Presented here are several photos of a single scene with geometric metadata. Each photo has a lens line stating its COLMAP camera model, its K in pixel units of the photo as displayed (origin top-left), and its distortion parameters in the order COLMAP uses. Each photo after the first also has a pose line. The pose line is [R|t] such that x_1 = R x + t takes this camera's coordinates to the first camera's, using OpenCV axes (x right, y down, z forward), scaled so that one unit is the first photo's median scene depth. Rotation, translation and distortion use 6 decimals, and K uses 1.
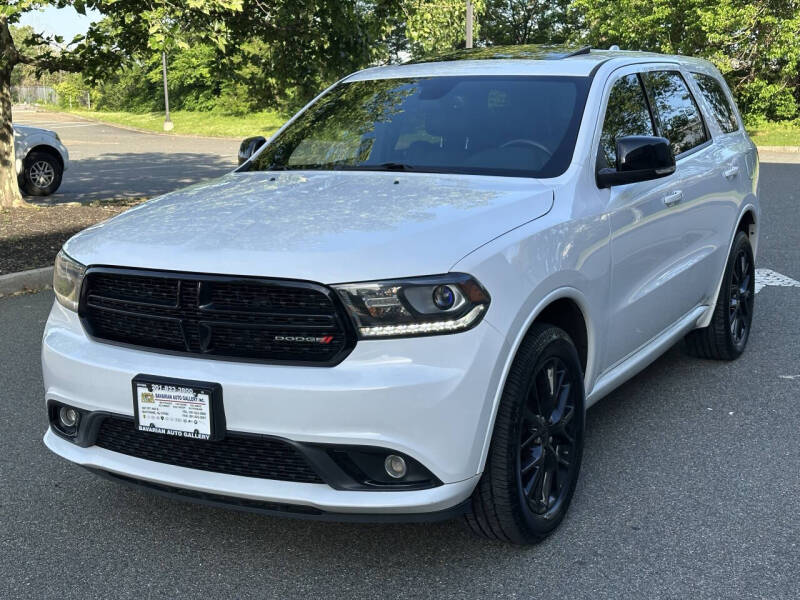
lens RADIAL K [[1113.6, 0, 400.0], [0, 1113.6, 300.0], [0, 0, 1]] dist [0.163297, -0.120564]
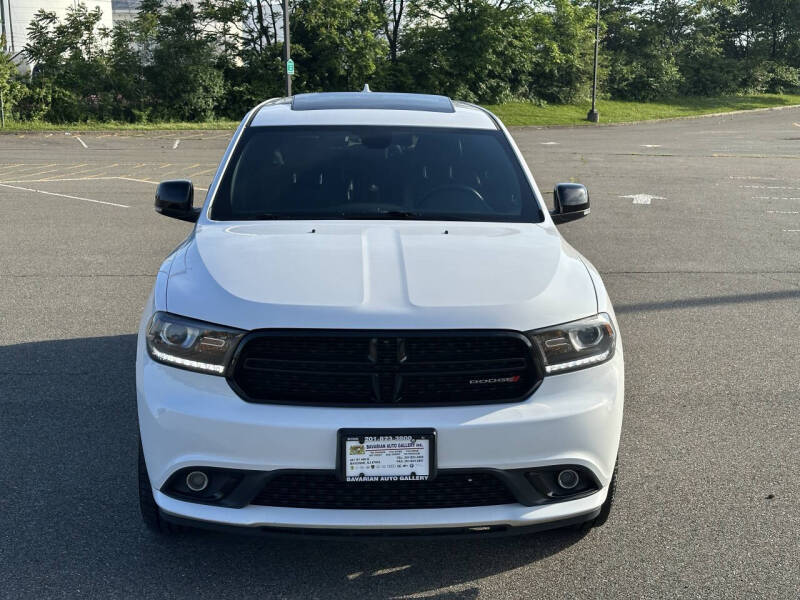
lens RADIAL K [[1113.6, 0, 400.0], [0, 1113.6, 300.0], [0, 0, 1]] dist [0.163297, -0.120564]
pose [[0.850557, -0.070672, 0.521112, -0.744734], [0.063341, 0.997482, 0.031891, -0.088204], [-0.522054, 0.005883, 0.852892, 0.069119]]
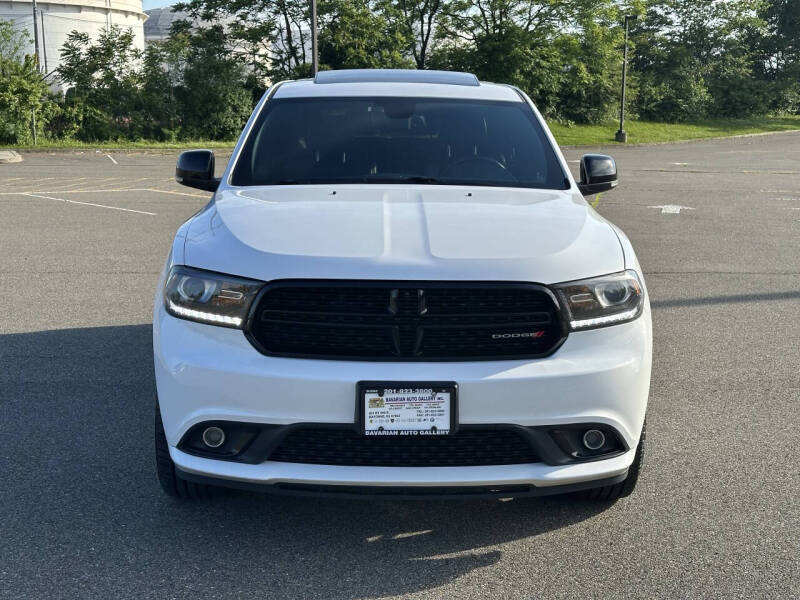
lens RADIAL K [[1113.6, 0, 400.0], [0, 1113.6, 300.0], [0, 0, 1]] dist [0.163297, -0.120564]
pose [[0.863215, -0.055417, 0.501785, -0.730832], [0.059572, 0.998194, 0.007759, -0.015541], [-0.501309, 0.023195, 0.864958, 0.089055]]
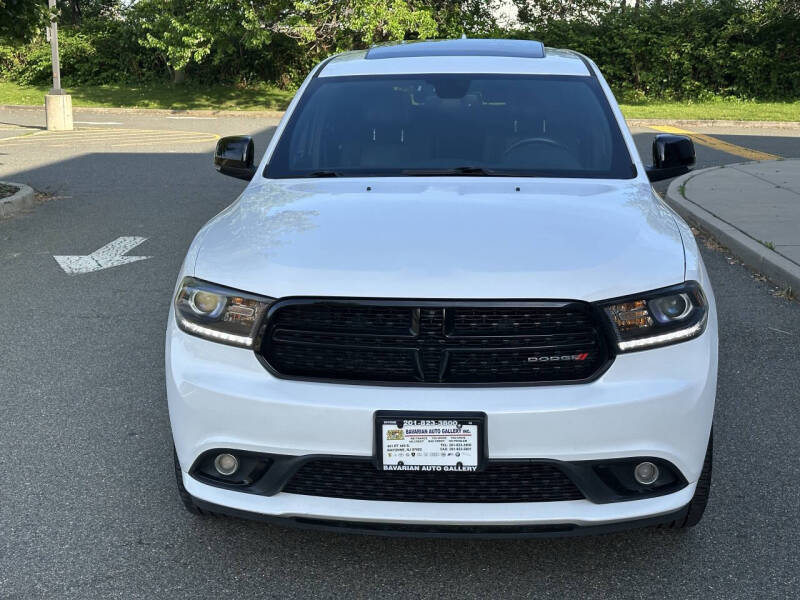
lens RADIAL K [[1113.6, 0, 400.0], [0, 1113.6, 300.0], [0, 0, 1]] dist [0.163297, -0.120564]
pose [[0.909956, -0.076999, 0.407494, -0.601226], [0.062289, 0.996841, 0.049266, -0.072544], [-0.410000, -0.019448, 0.911878, 0.148830]]
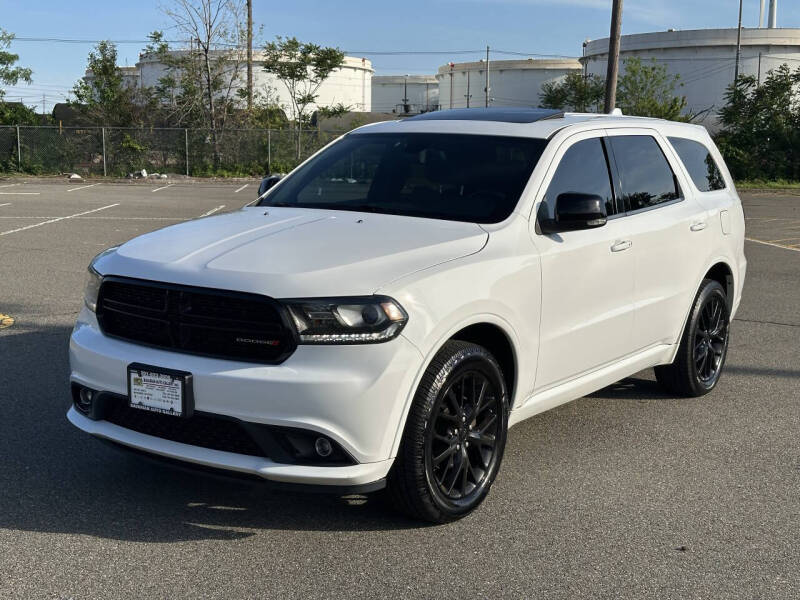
lens RADIAL K [[1113.6, 0, 400.0], [0, 1113.6, 300.0], [0, 0, 1]] dist [0.163297, -0.120564]
pose [[0.994016, 0.052974, -0.095528, 0.187578], [-0.055955, 0.998018, -0.028799, 0.015514], [0.093813, 0.033972, 0.995010, -0.239751]]
